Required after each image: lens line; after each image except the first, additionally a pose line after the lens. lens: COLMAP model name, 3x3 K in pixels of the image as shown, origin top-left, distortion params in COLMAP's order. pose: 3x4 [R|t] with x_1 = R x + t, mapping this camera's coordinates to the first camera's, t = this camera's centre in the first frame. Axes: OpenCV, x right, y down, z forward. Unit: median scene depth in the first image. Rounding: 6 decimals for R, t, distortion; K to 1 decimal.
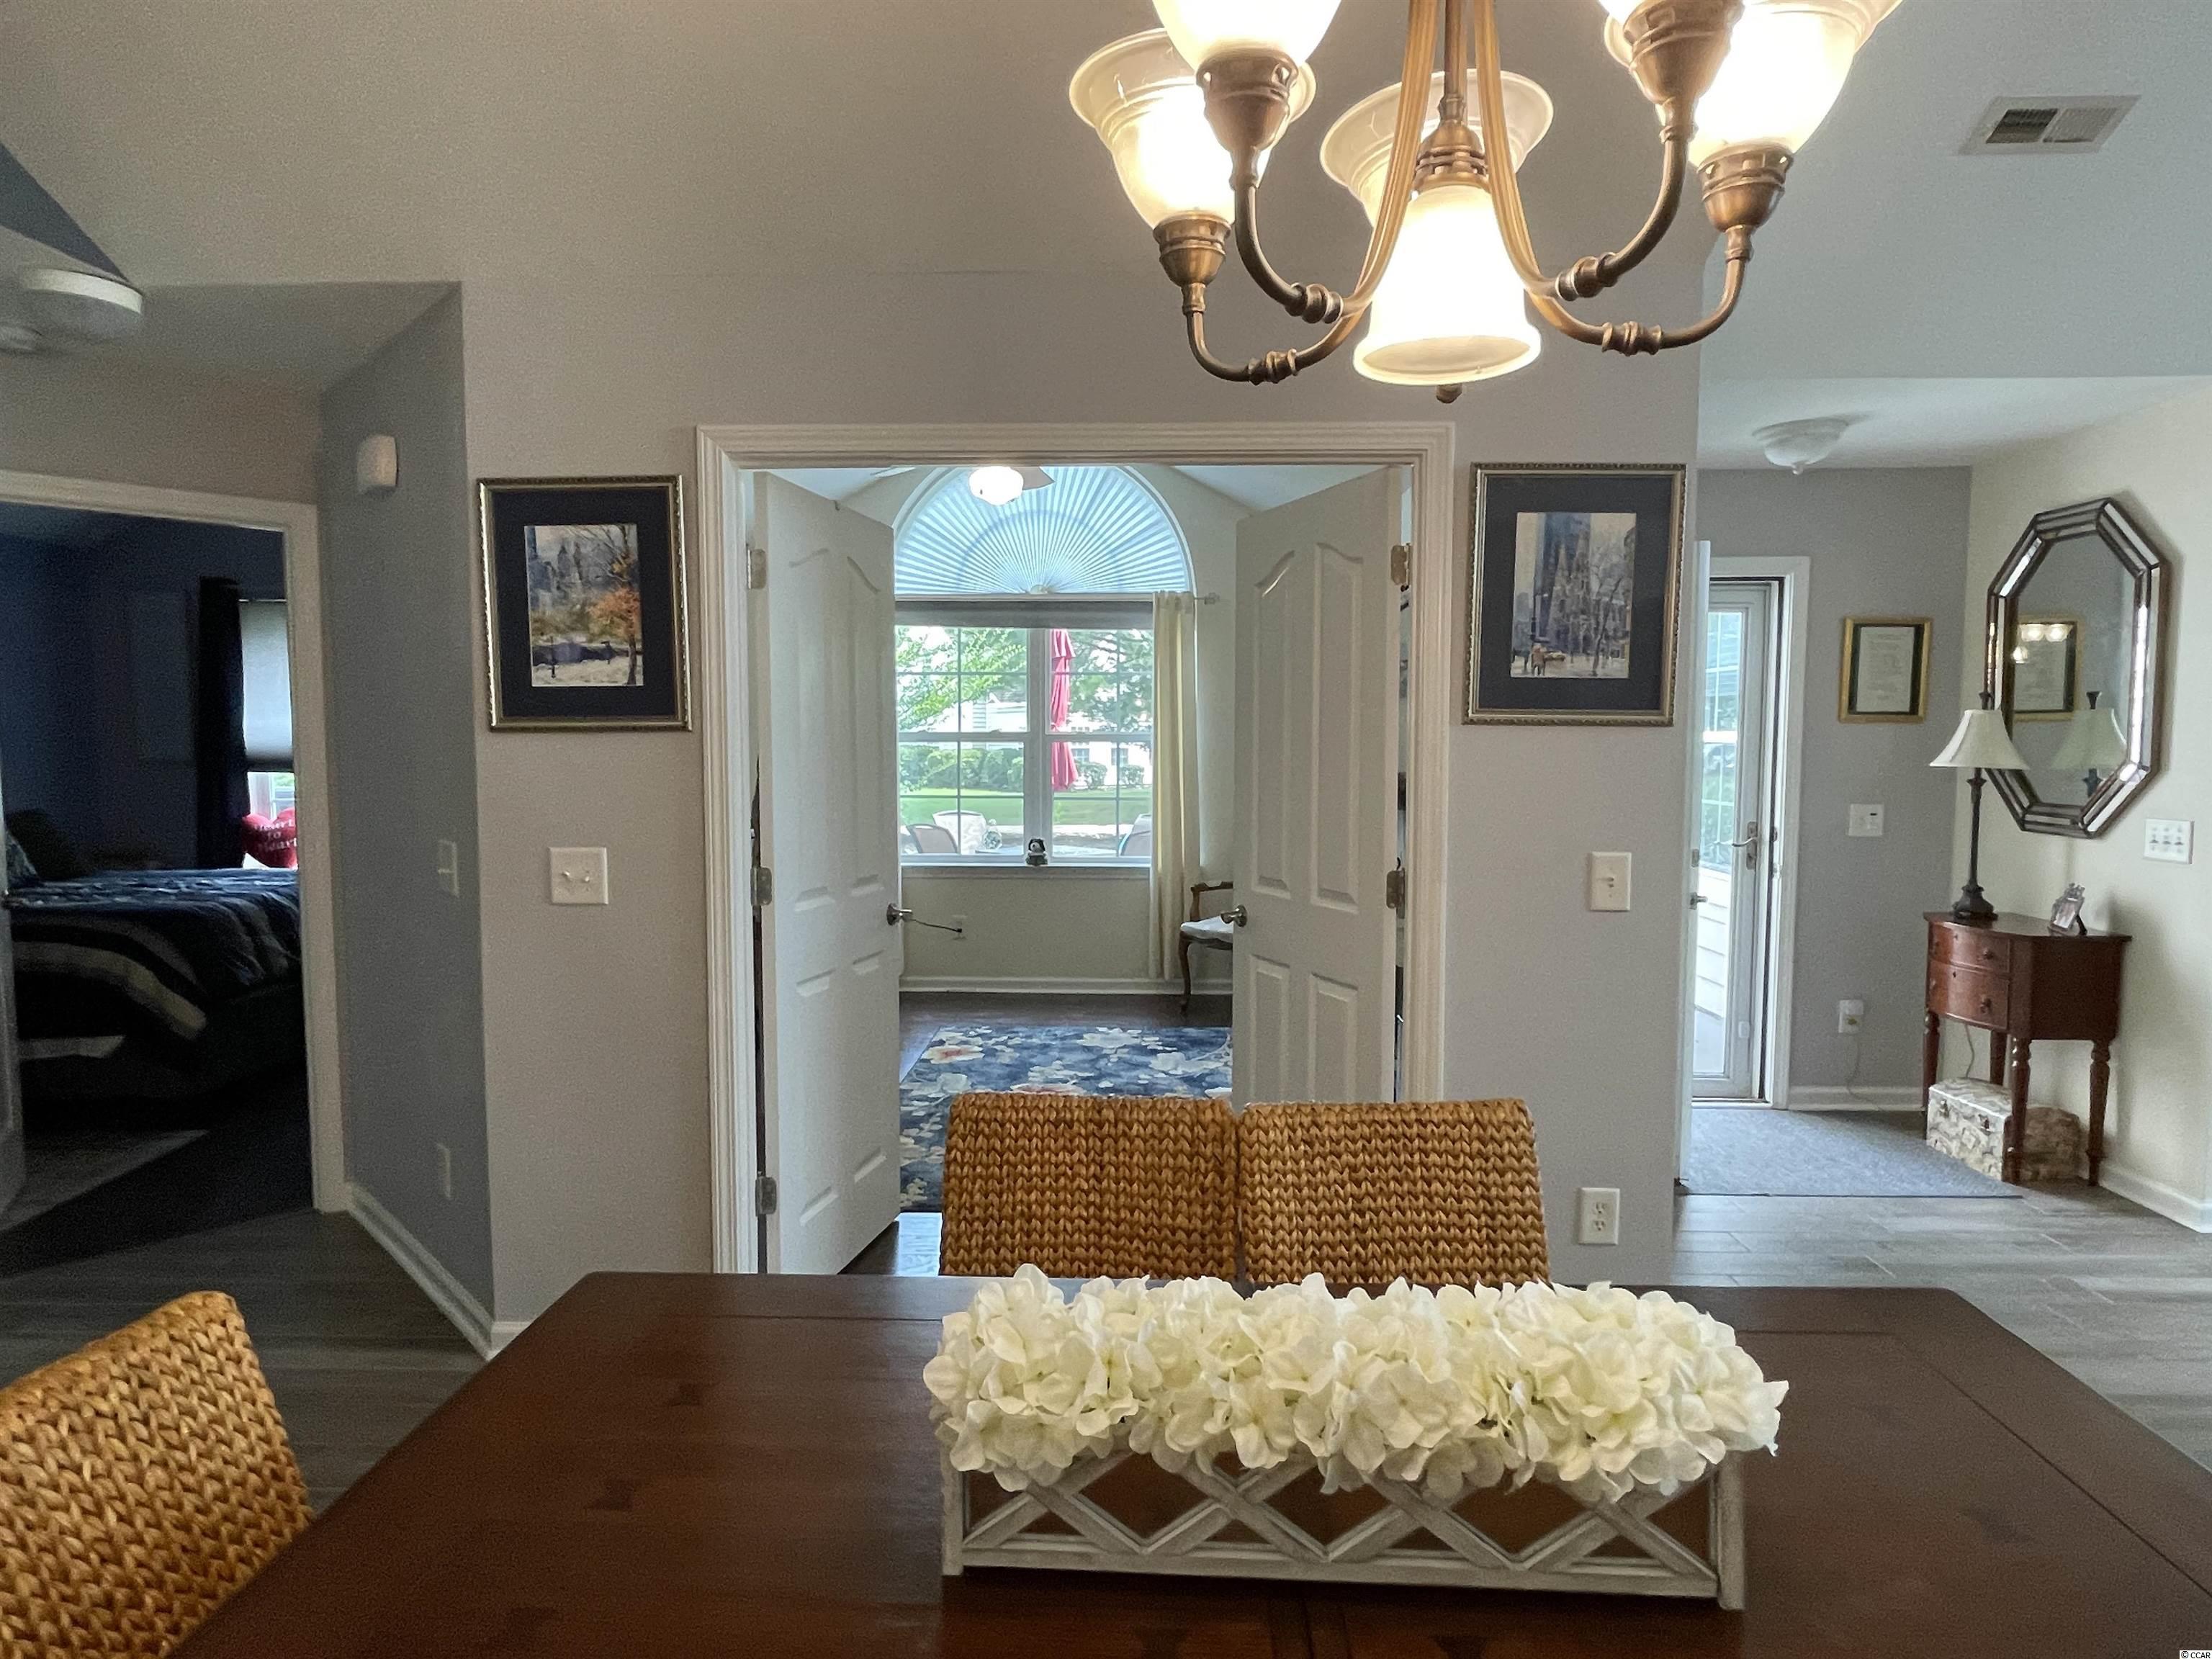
lens RADIAL K [[1266.5, 0, 1094.9], [0, 1266.5, 835.9], [0, 0, 1]] dist [-0.003502, -0.000648]
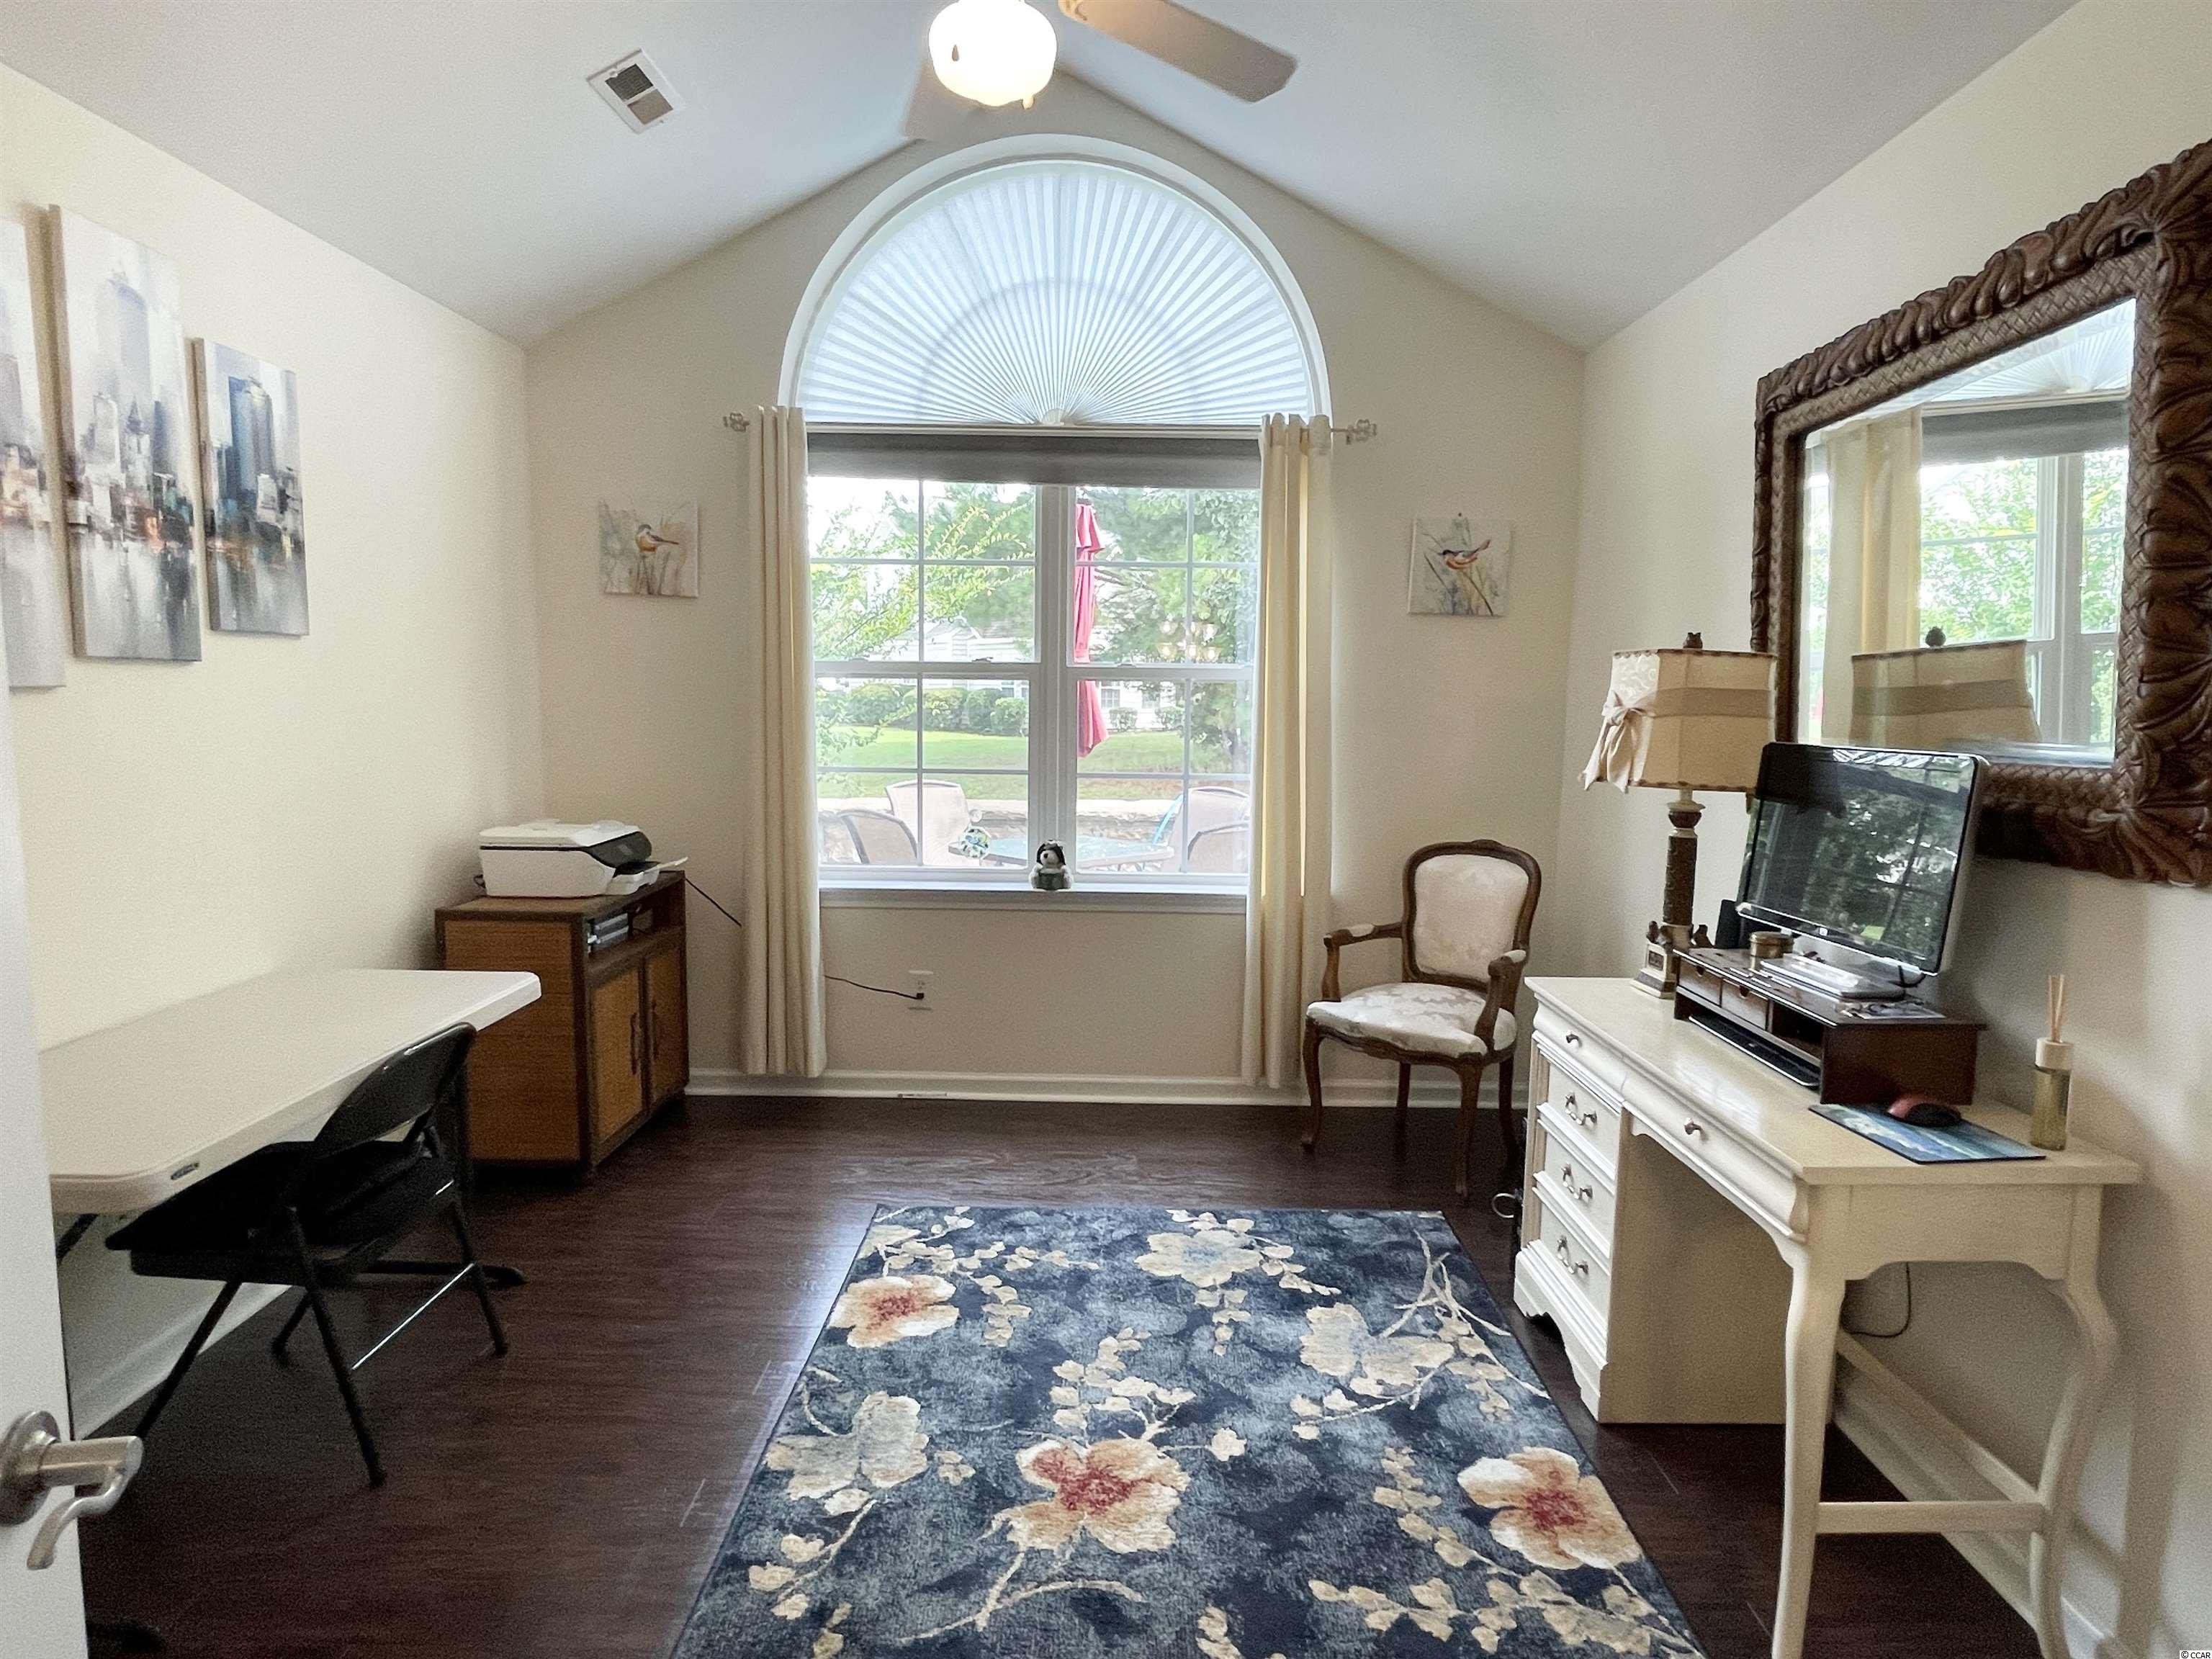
lens RADIAL K [[1248.2, 0, 1101.8], [0, 1248.2, 835.0], [0, 0, 1]] dist [0.001844, -0.000880]
pose [[0.999710, 0.008566, 0.022494, -0.036521], [-0.009627, 0.998826, 0.047470, -0.031088], [-0.022061, -0.047672, 0.998619, 0.431784]]
